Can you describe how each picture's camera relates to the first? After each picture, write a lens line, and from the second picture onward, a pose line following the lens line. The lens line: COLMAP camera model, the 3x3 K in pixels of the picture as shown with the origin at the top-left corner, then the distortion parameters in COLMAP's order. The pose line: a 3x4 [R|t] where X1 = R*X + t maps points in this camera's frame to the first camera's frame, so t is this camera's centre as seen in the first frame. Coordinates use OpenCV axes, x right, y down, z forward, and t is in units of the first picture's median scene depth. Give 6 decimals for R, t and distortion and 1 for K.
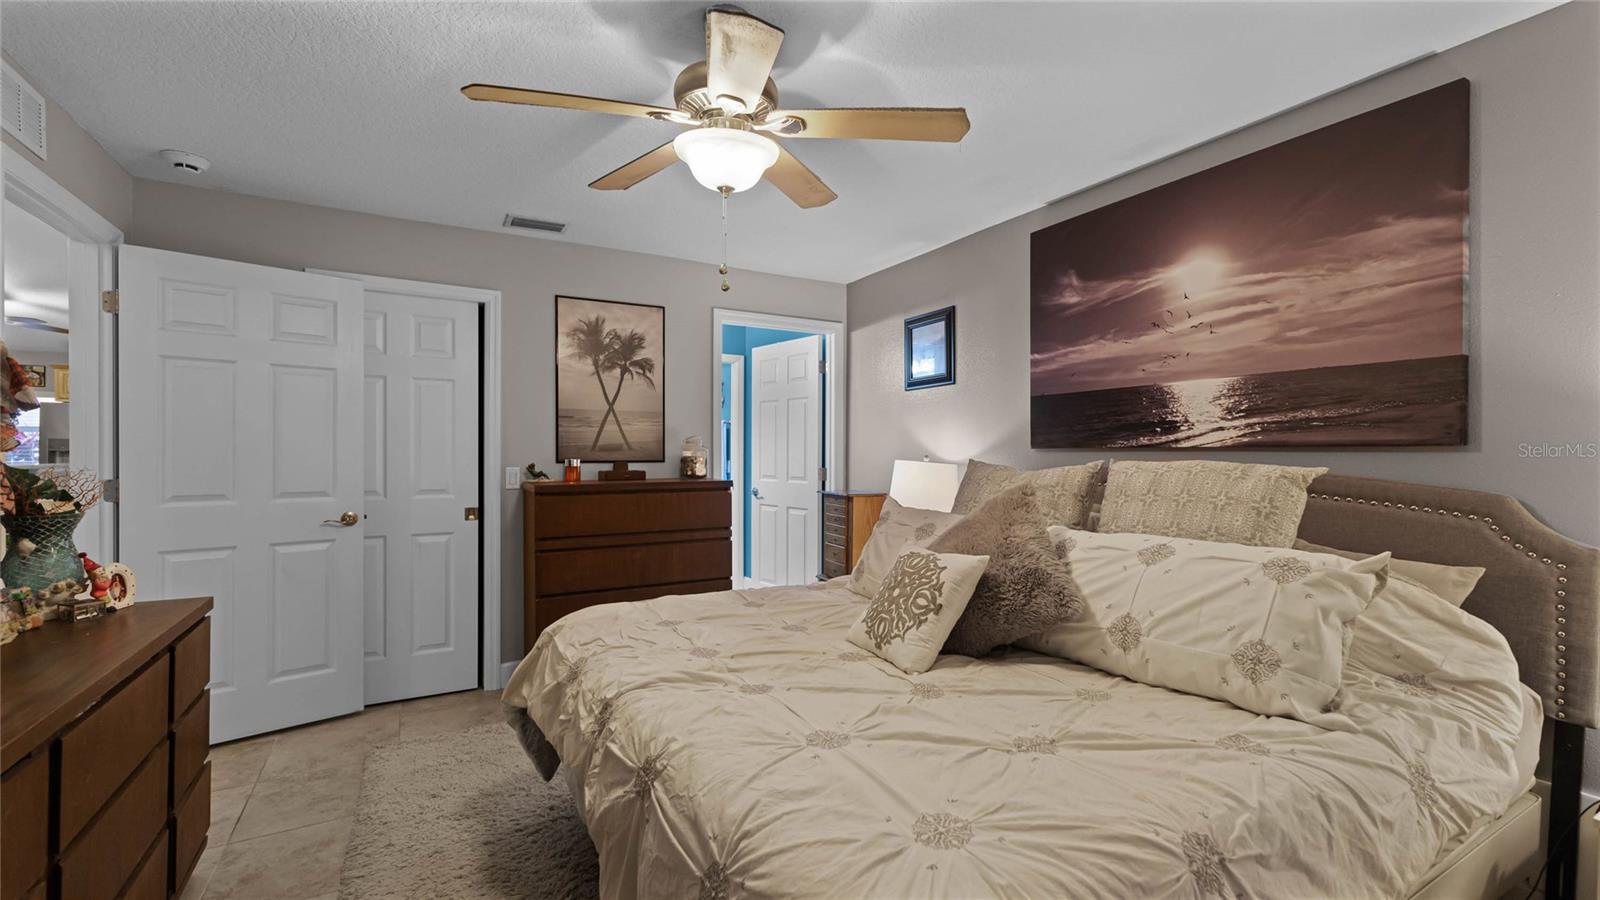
lens RADIAL K [[670.3, 0, 806.2], [0, 670.3, 447.8], [0, 0, 1]] dist [0.004311, 0.000084]
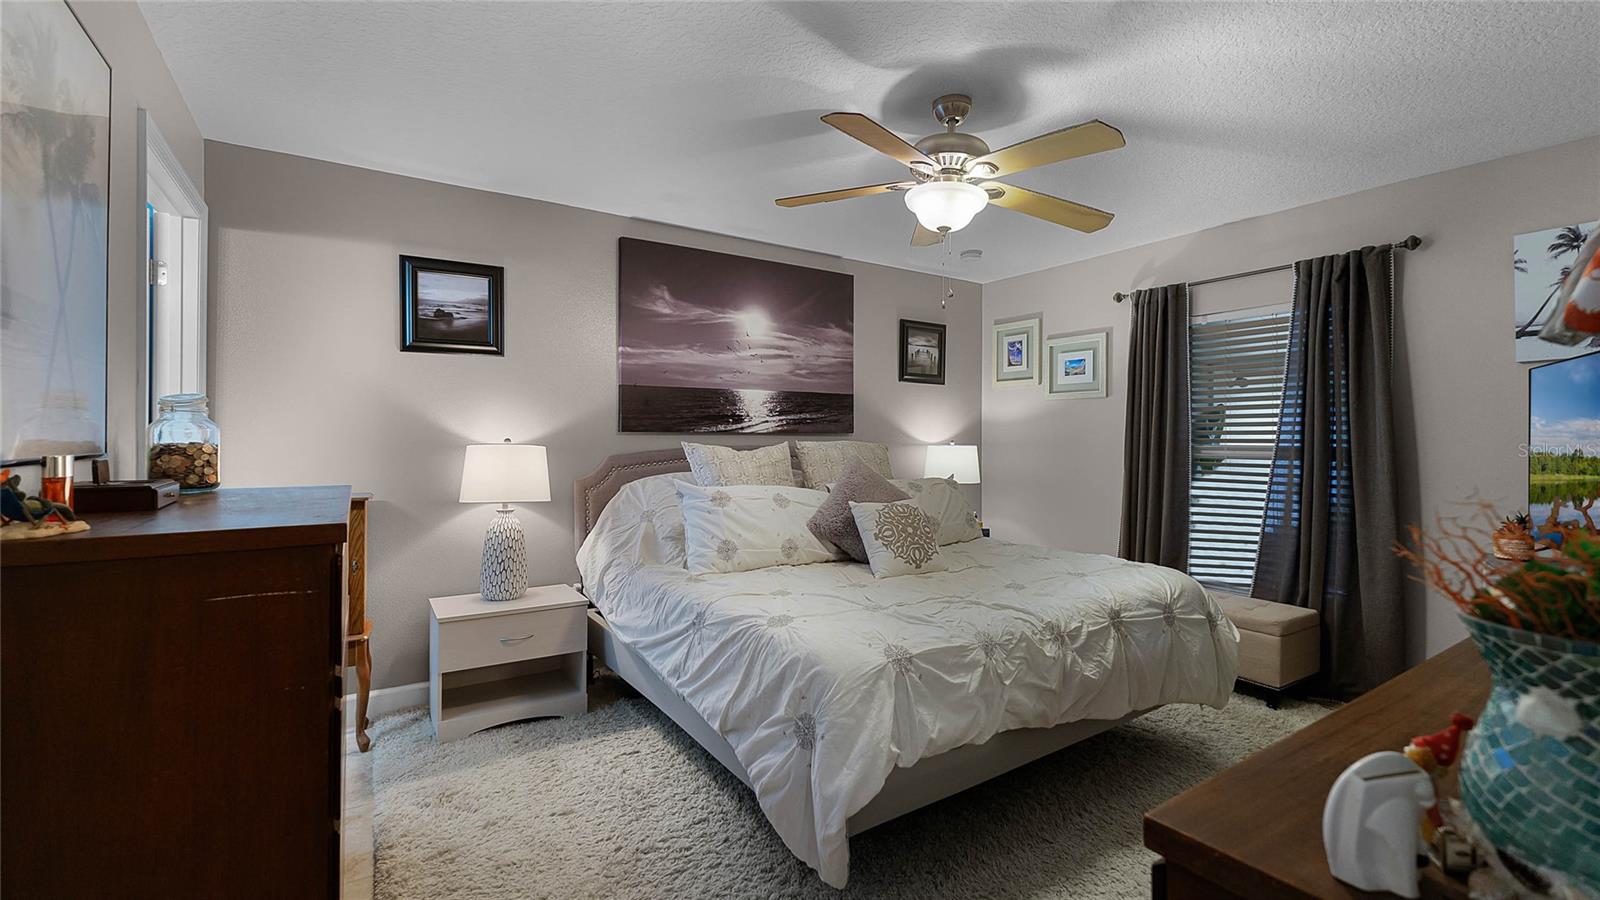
lens RADIAL K [[690.5, 0, 798.2], [0, 690.5, 429.7], [0, 0, 1]] dist [0.002583, 0.000152]
pose [[-0.058517, 0.005055, 0.998274, -1.039718], [-0.013687, 0.999889, -0.005866, 0.000272], [-0.998193, -0.014006, -0.058441, 0.991111]]
